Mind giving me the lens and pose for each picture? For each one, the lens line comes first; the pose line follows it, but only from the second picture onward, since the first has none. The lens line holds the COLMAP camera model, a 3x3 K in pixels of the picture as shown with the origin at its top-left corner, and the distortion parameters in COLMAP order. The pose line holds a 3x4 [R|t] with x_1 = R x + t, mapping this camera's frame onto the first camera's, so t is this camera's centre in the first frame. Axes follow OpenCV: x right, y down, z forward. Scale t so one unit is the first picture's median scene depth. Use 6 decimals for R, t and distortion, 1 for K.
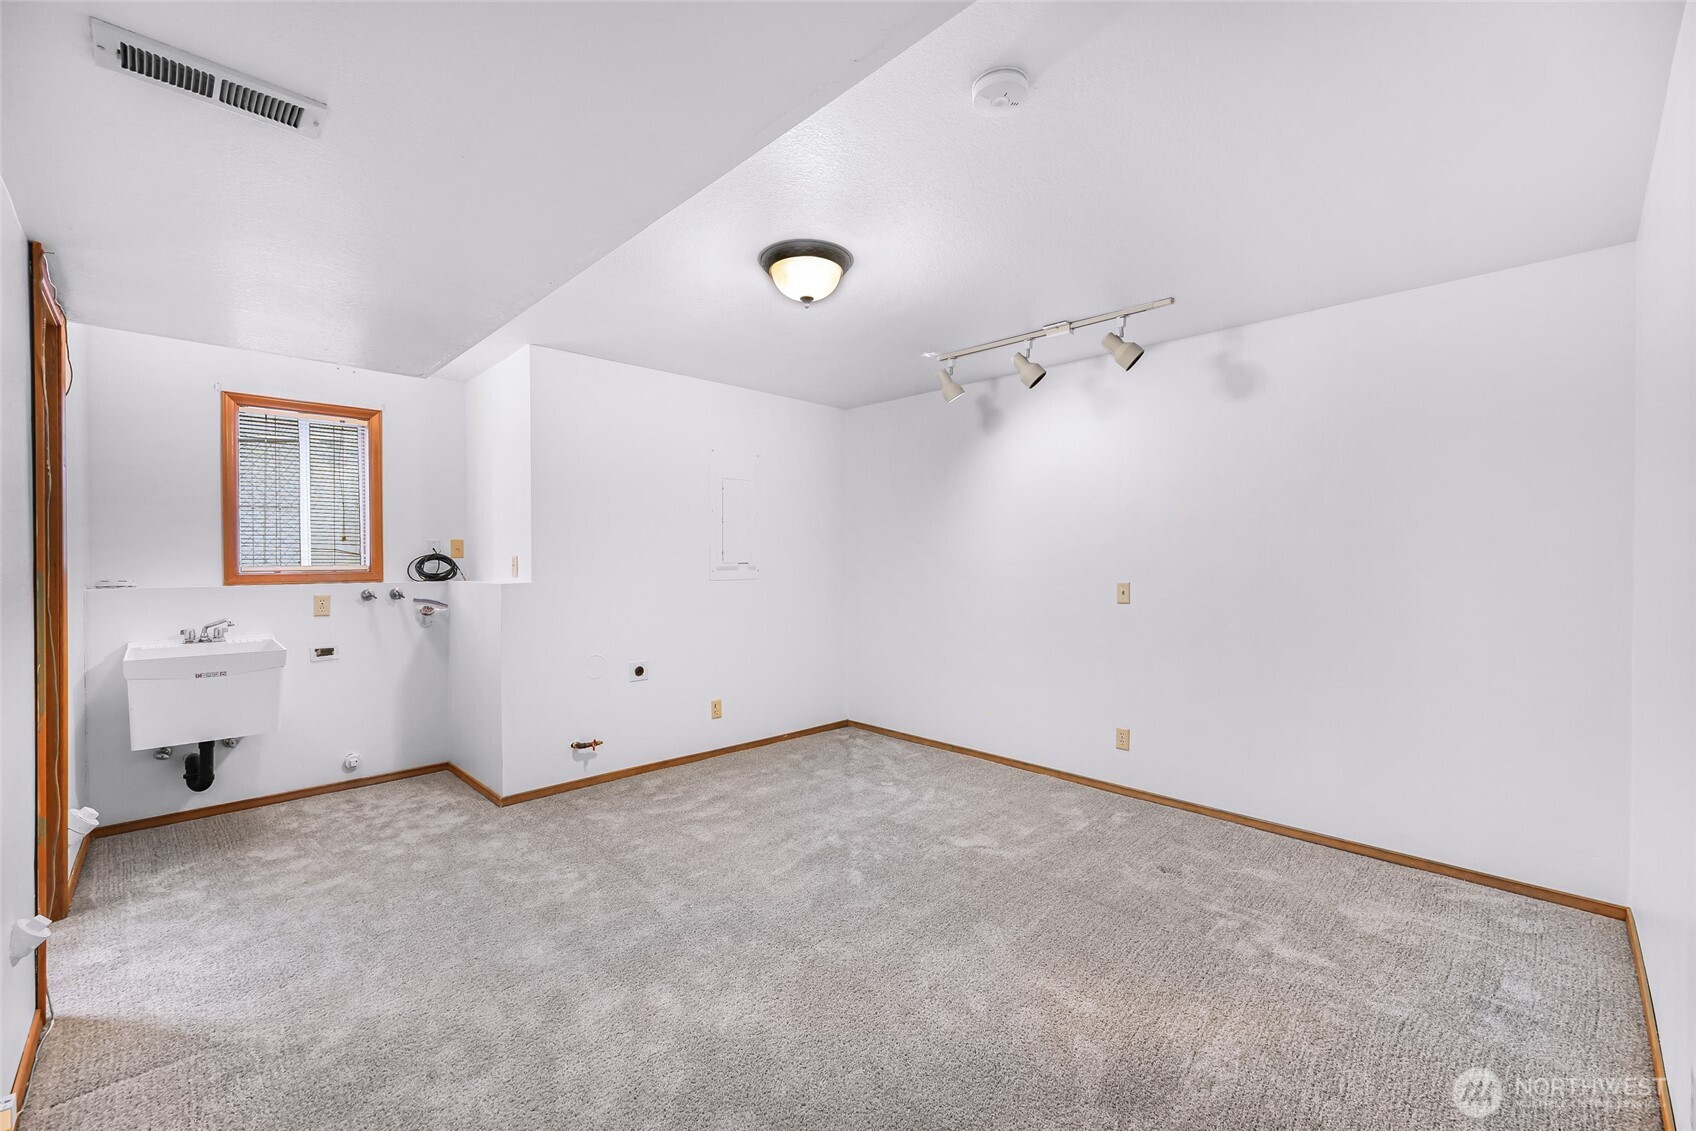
lens RADIAL K [[710.5, 0, 847.0], [0, 710.5, 561.6], [0, 0, 1]] dist [0.000502, 0.000079]
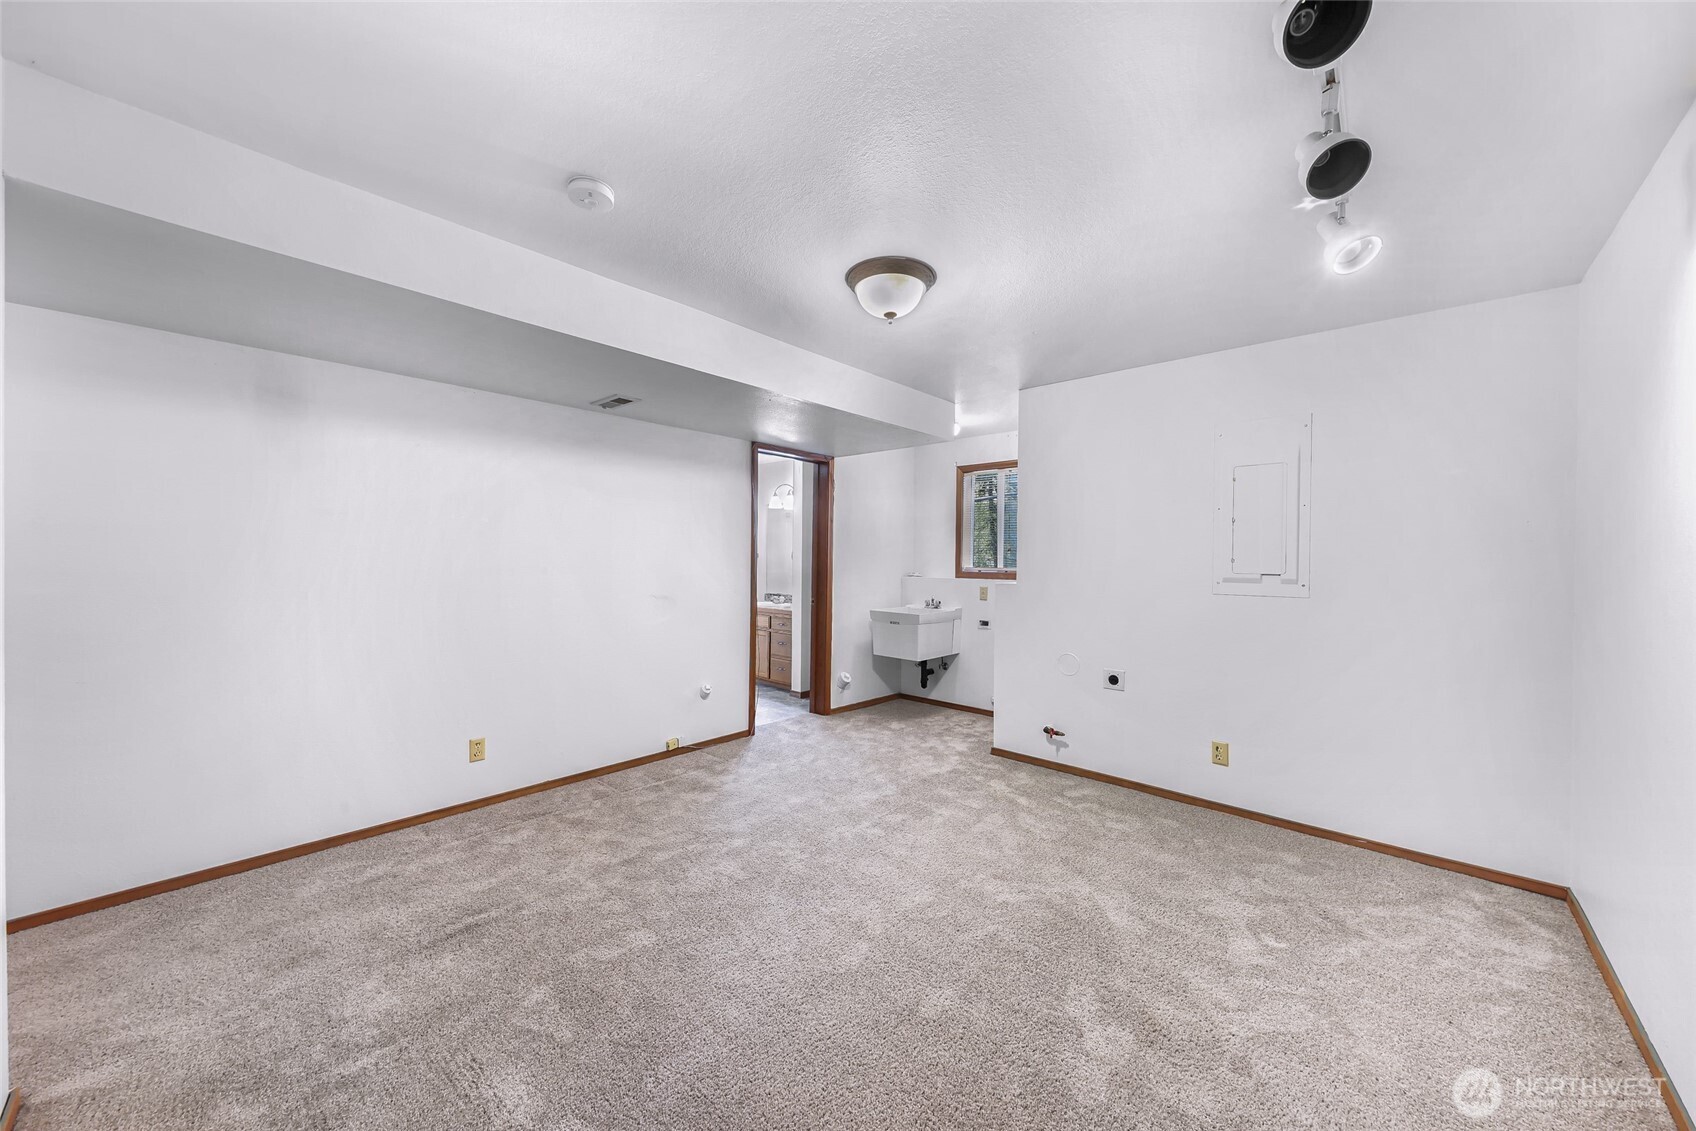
lens RADIAL K [[615.6, 0, 846.4], [0, 615.6, 562.1], [0, 0, 1]] dist [-0.002036, -0.000130]
pose [[0.044799, 0.002691, -0.998992, 0.589960], [-0.026104, 0.999658, 0.001522, -0.000124], [0.998655, 0.026009, 0.044854, 0.639086]]
